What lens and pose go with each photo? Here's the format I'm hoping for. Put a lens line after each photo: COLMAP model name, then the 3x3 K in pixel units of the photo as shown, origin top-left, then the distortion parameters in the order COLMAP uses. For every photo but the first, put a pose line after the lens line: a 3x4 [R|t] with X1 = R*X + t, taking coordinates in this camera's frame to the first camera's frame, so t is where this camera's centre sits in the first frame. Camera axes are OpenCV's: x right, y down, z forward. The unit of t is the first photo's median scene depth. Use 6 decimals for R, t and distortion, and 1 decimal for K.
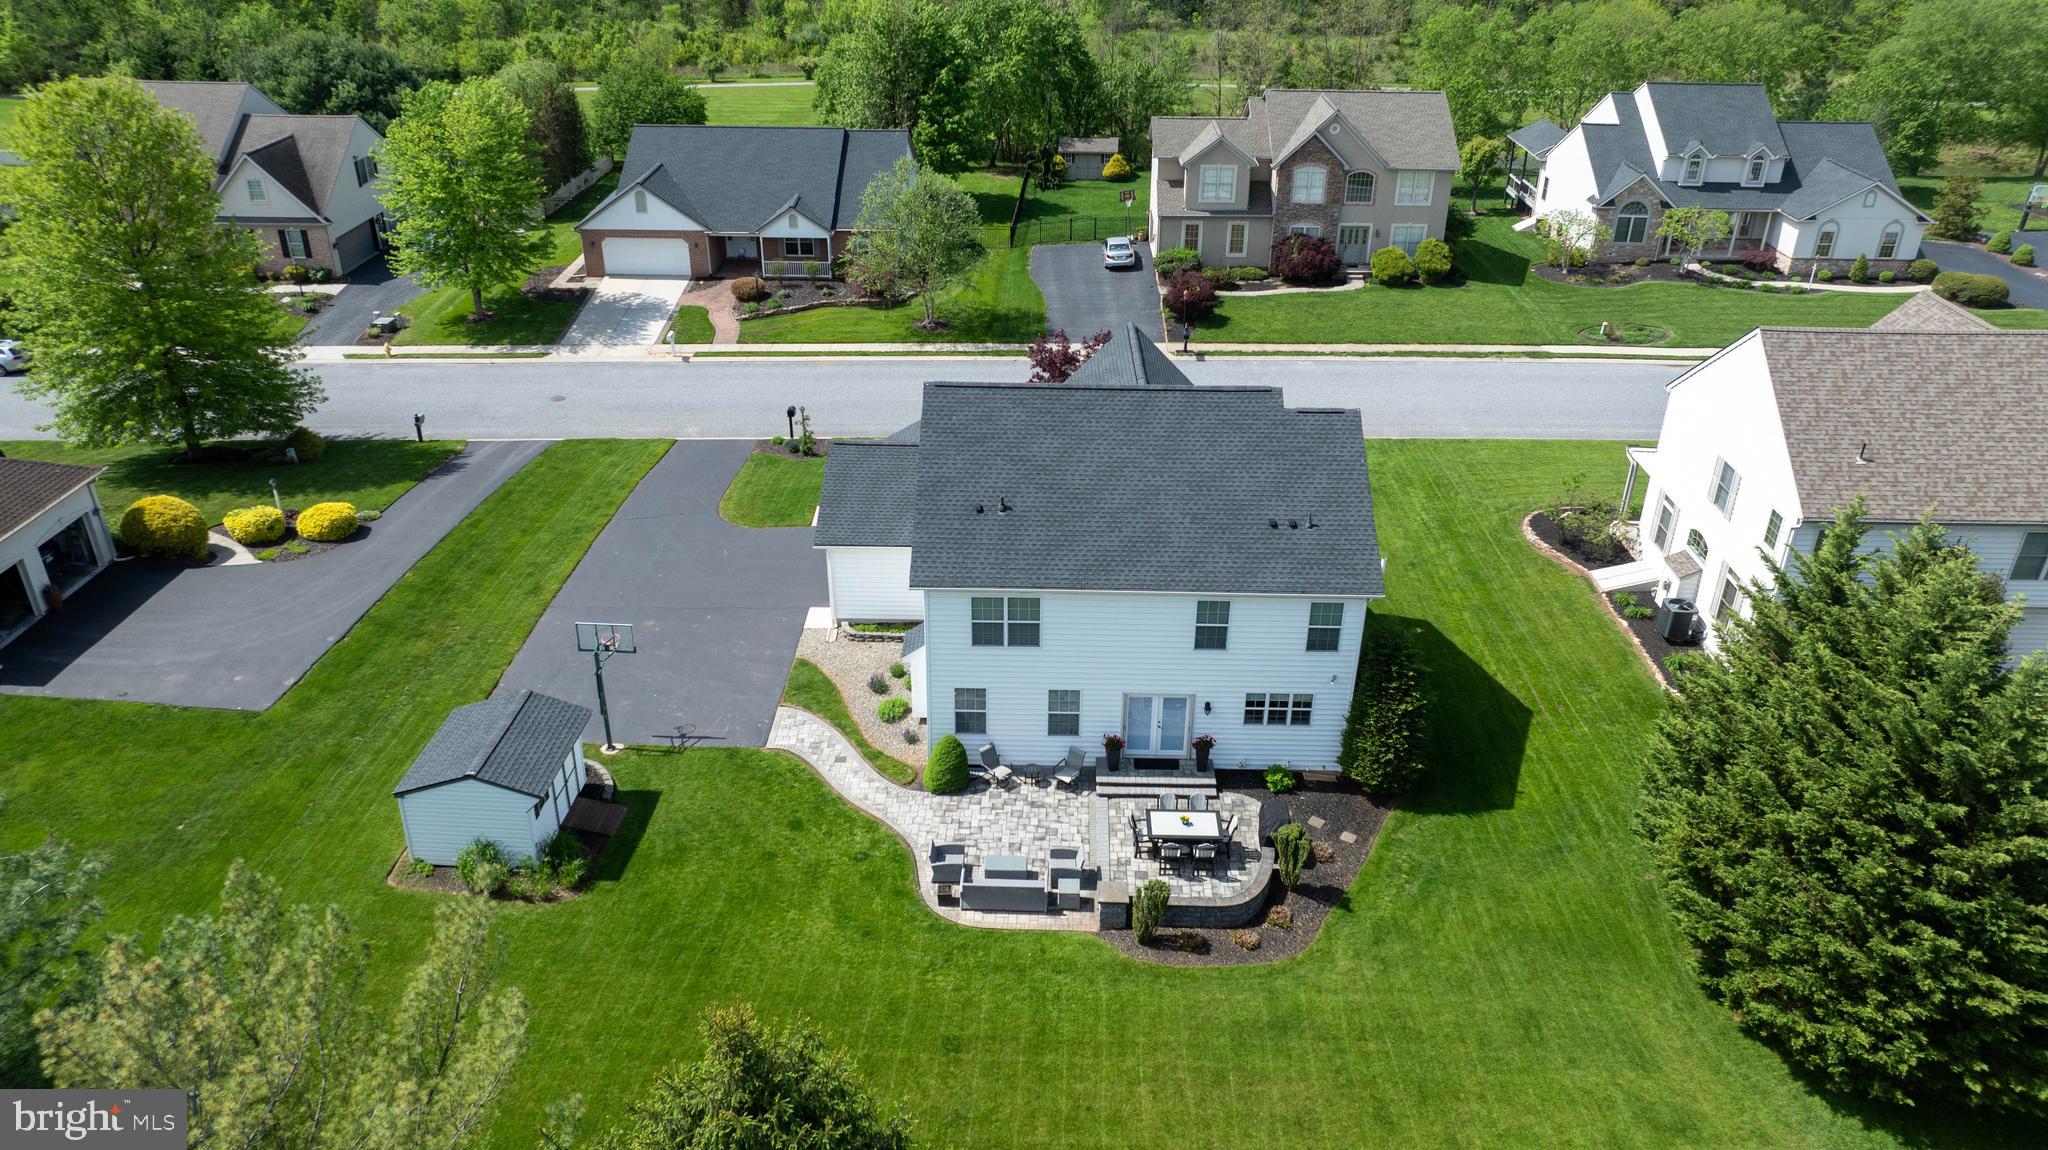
lens RADIAL K [[1439.2, 0, 1028.4], [0, 1439.2, 579.3], [0, 0, 1]] dist [-0.032523, 0.031495]
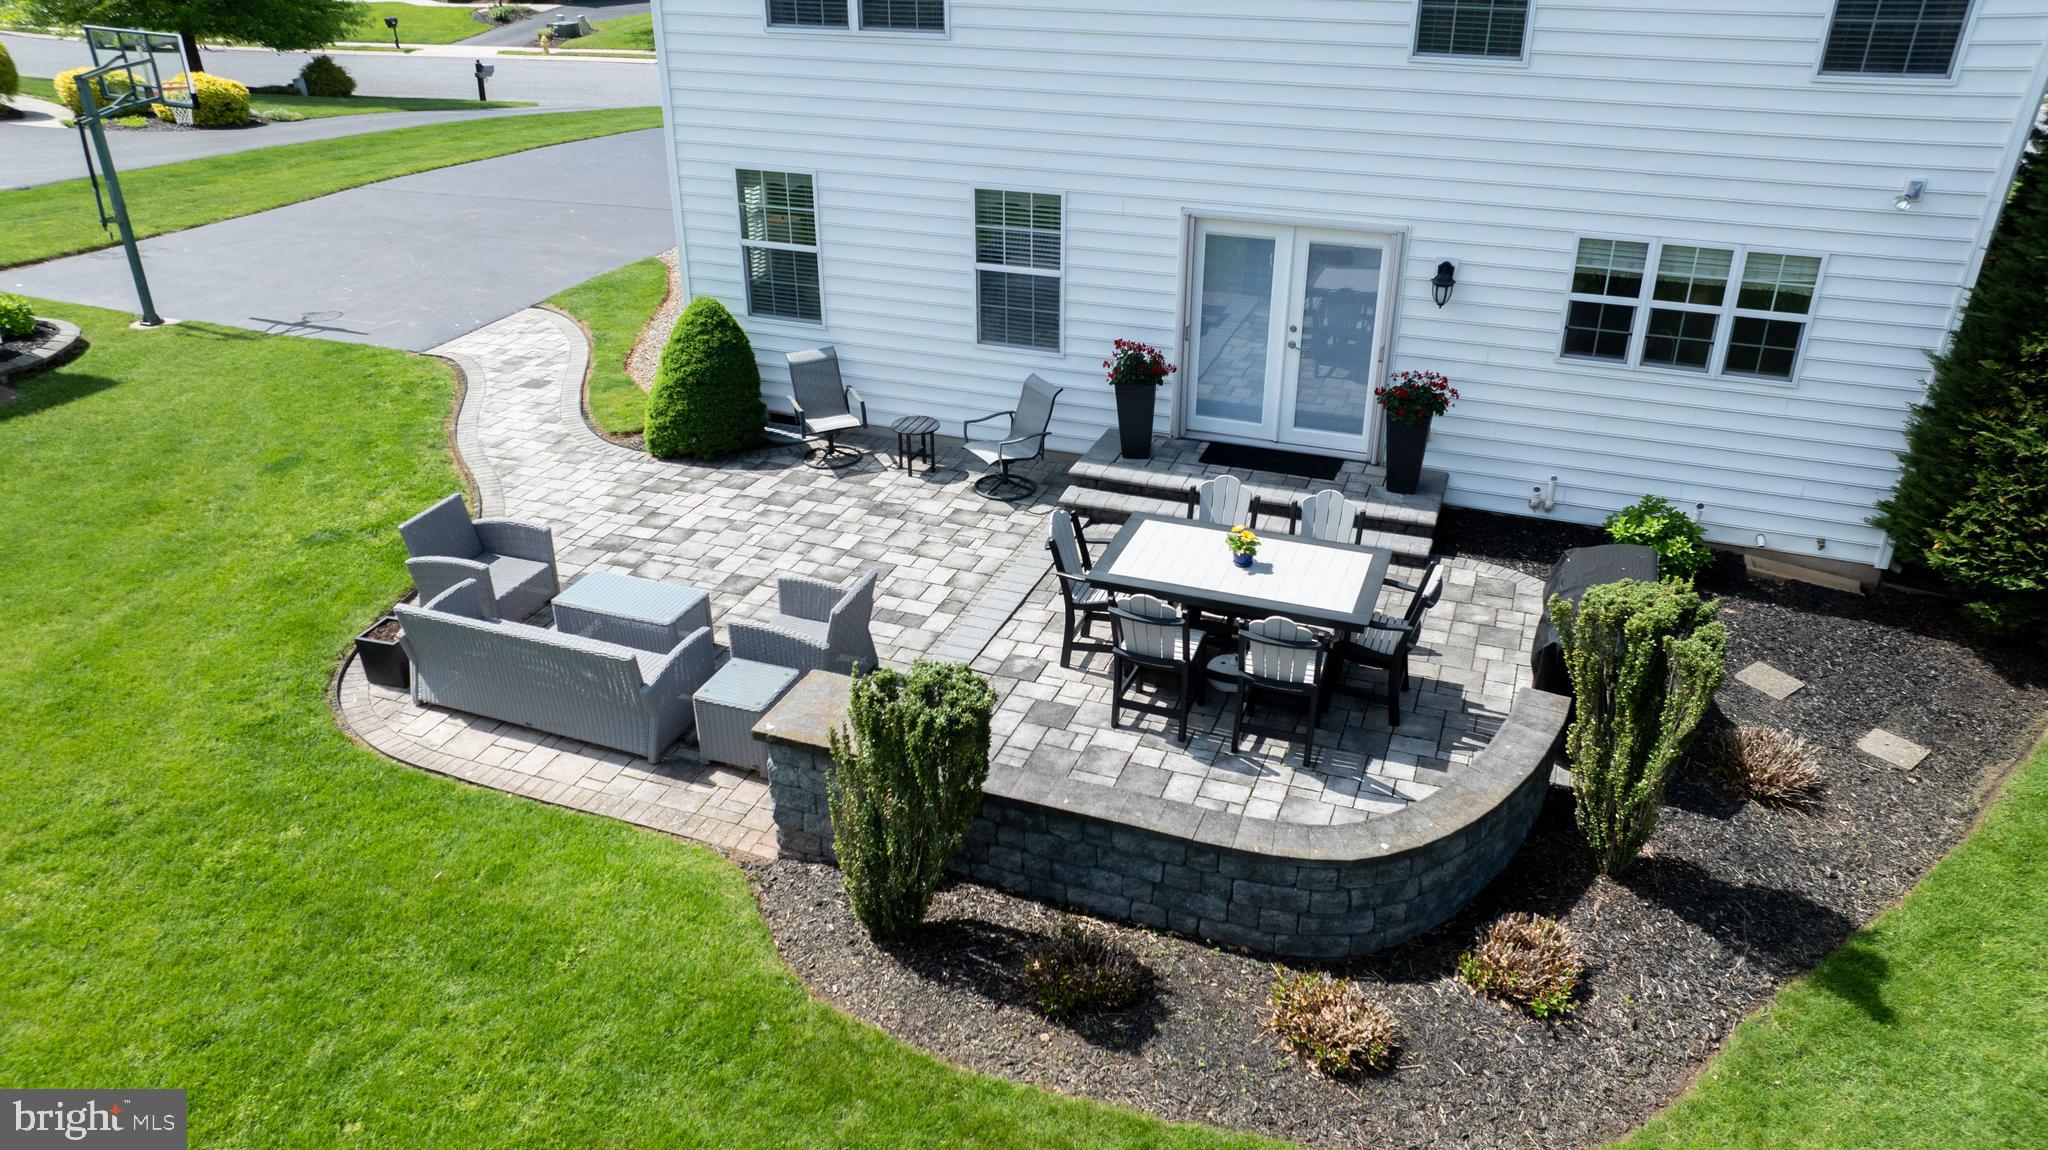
lens RADIAL K [[1439.2, 0, 1026.7], [0, 1439.2, 584.4], [0, 0, 1]] dist [-0.032523, 0.031495]
pose [[0.942907, 0.144316, -0.300165, 0.125748], [-0.149892, 0.988692, 0.004498, 0.147339], [0.297420, 0.040752, 0.953877, 0.598716]]
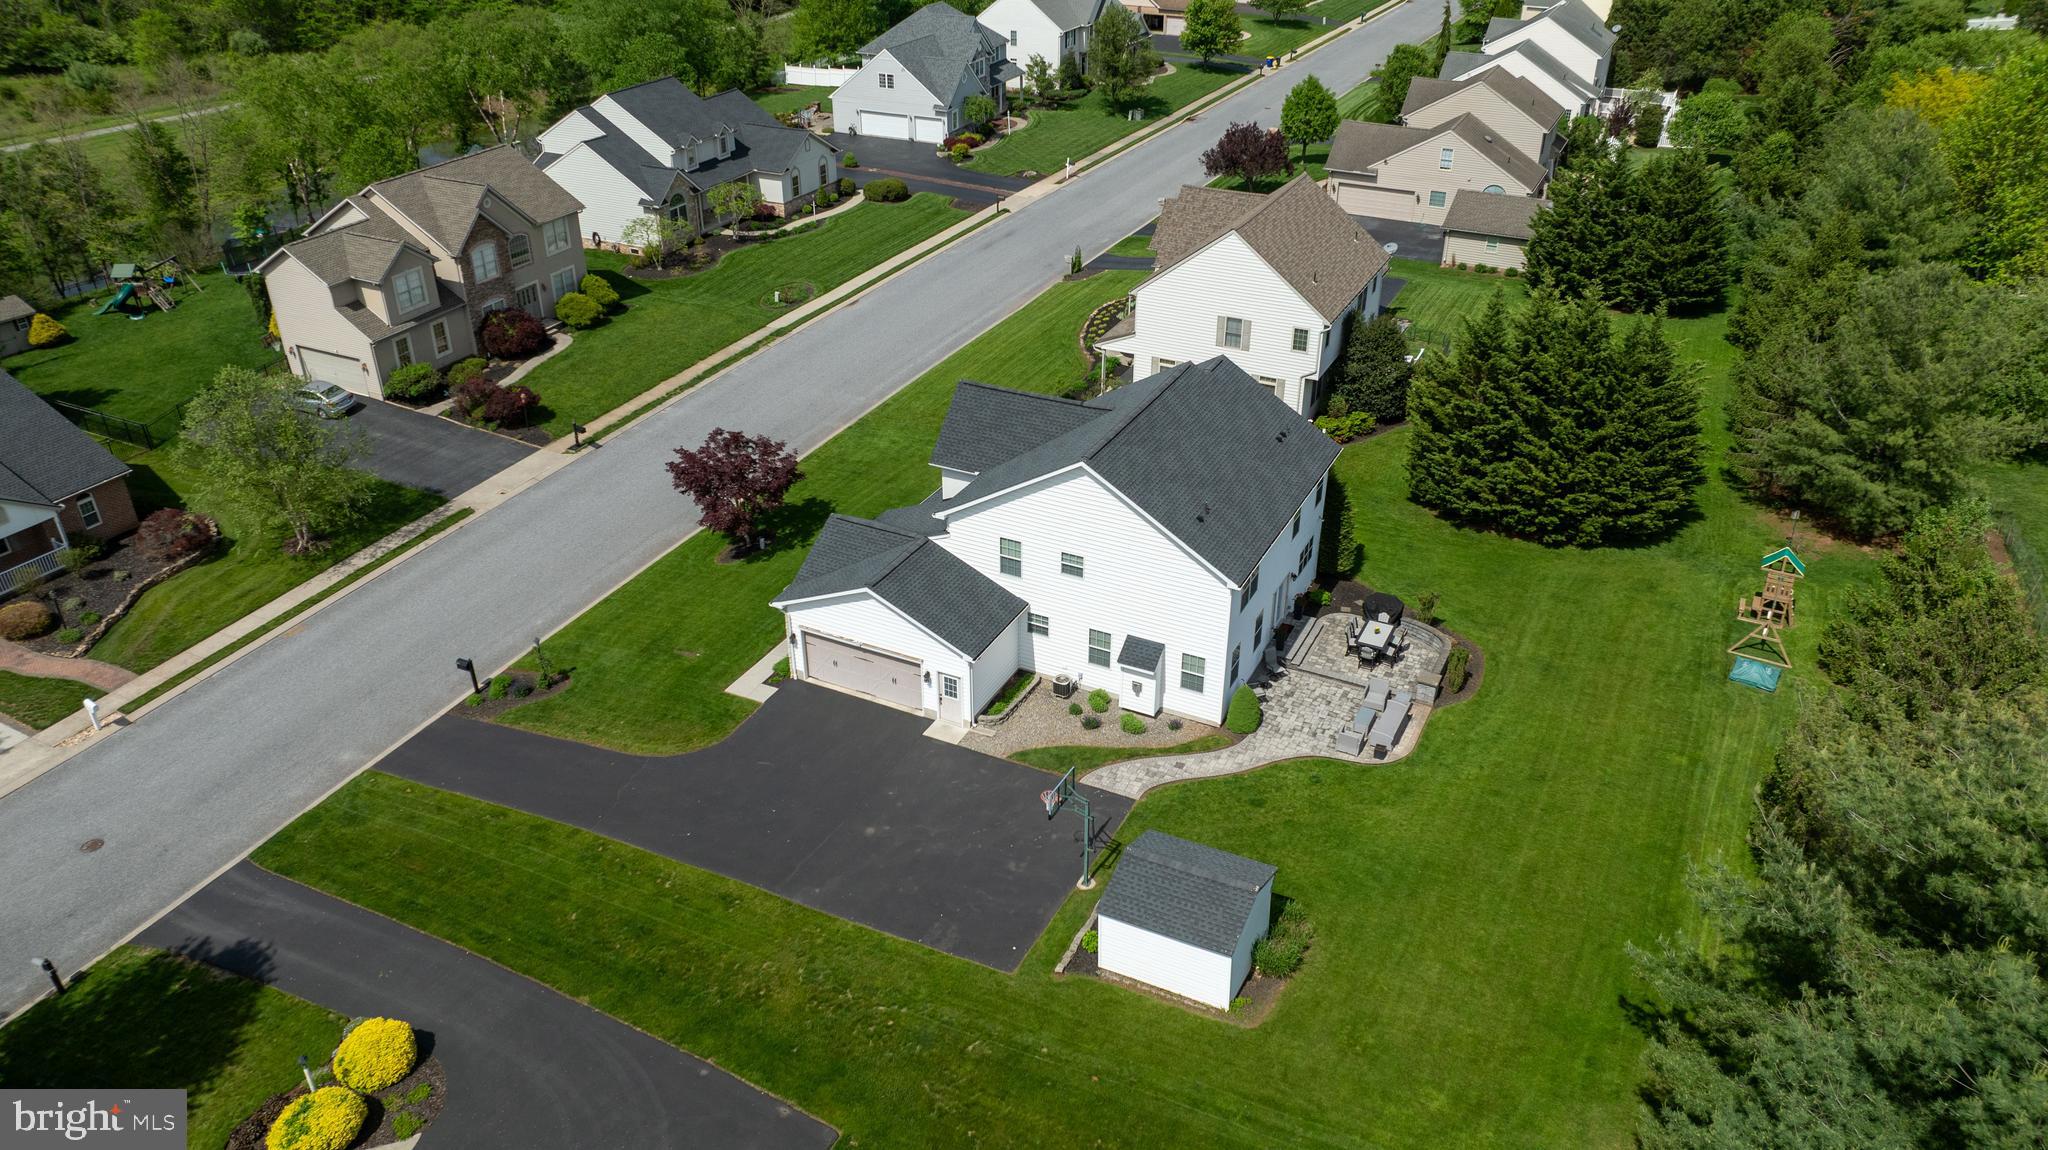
lens RADIAL K [[1439.2, 0, 1034.1], [0, 1439.2, 578.9], [0, 0, 1]] dist [-0.032523, 0.031495]
pose [[0.427666, -0.460704, 0.777724, -0.968884], [0.433458, 0.859523, 0.270803, -0.359257], [-0.793231, 0.221297, 0.567285, 0.348670]]
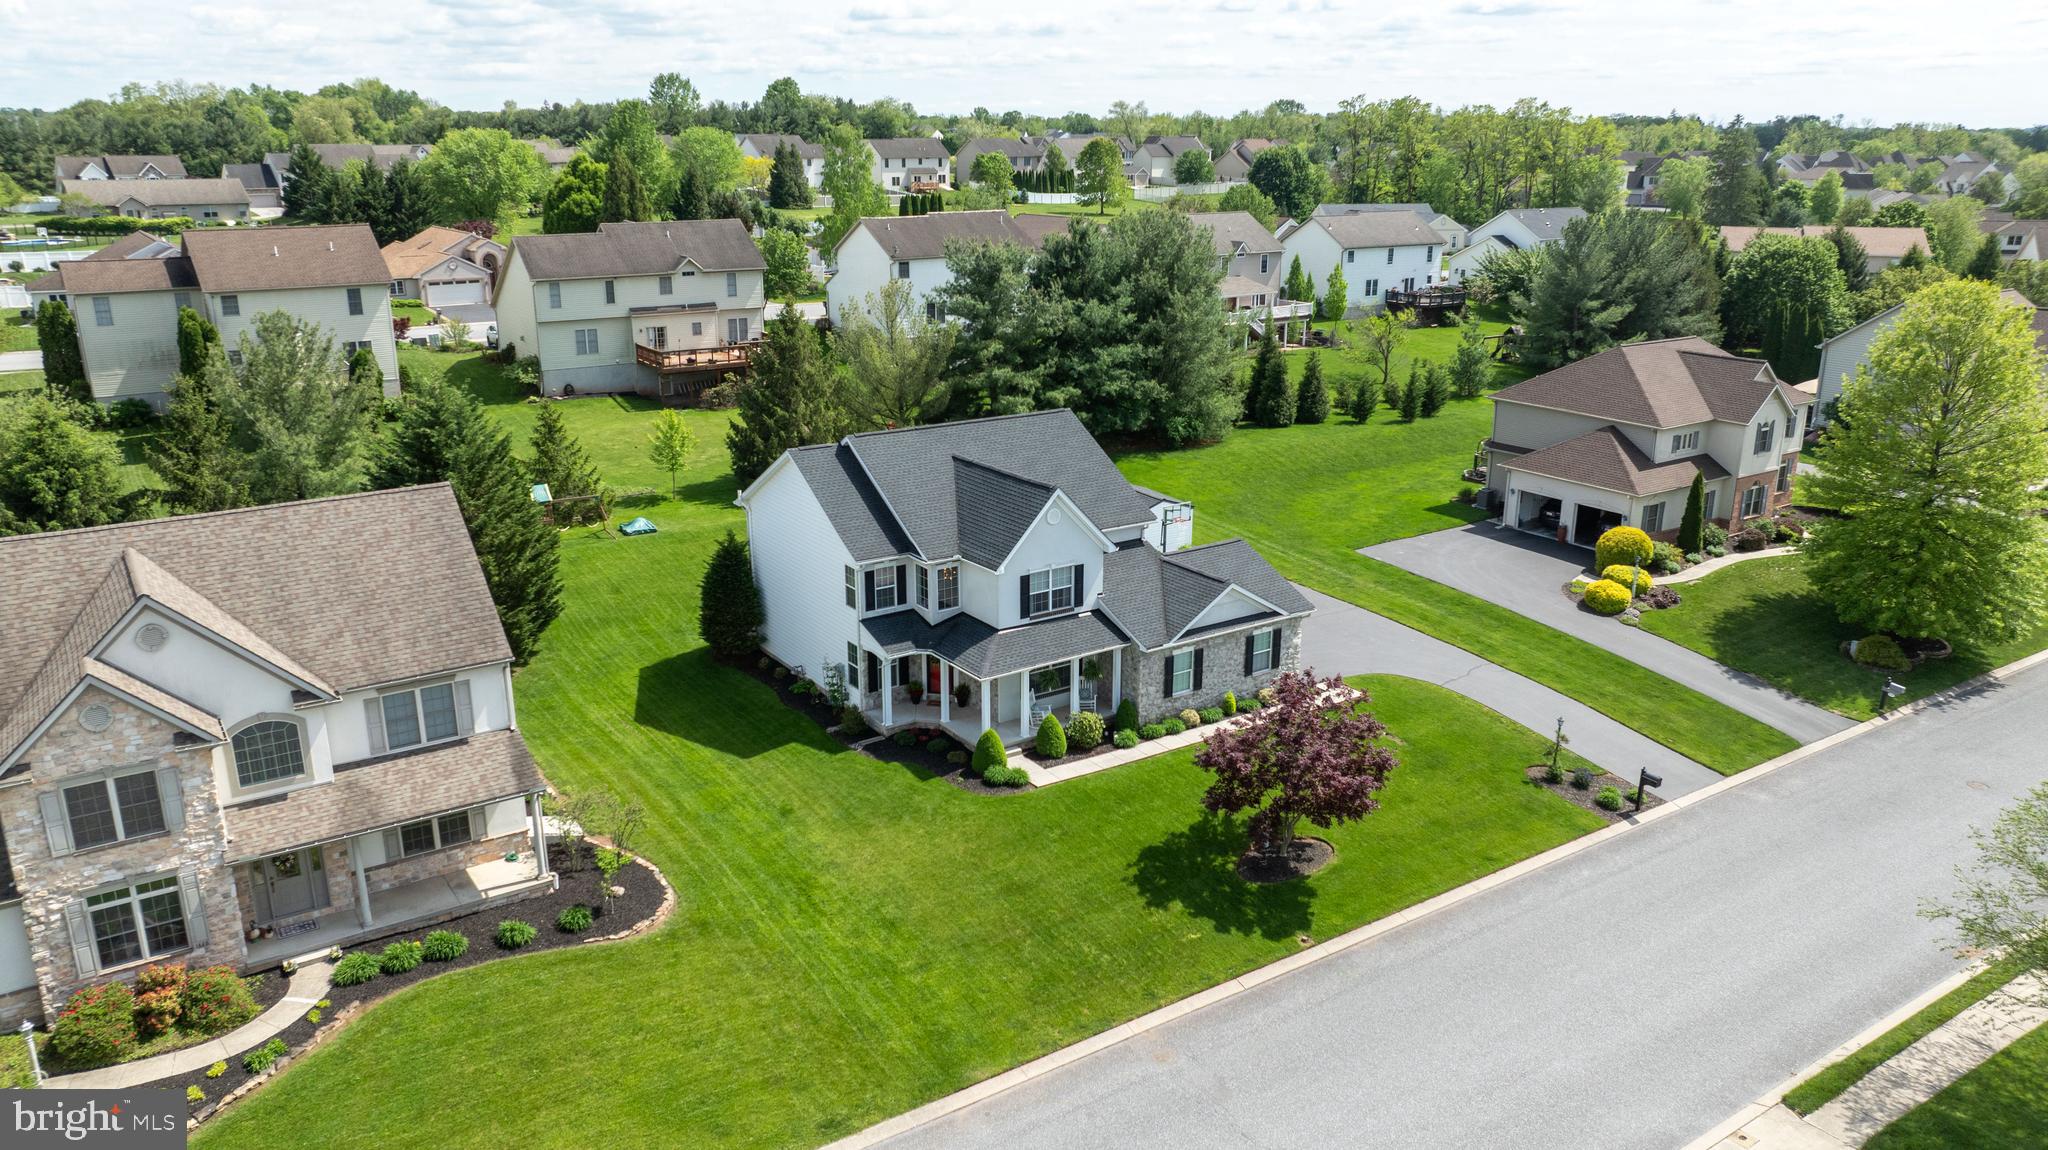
lens RADIAL K [[1439.2, 0, 1022.1], [0, 1439.2, 568.5], [0, 0, 1]] dist [-0.032523, 0.031495]
pose [[-0.820267, 0.156052, -0.550282, 0.717849], [-0.279027, 0.730654, 0.623128, -0.828545], [0.499306, 0.664674, -0.555789, 1.726581]]
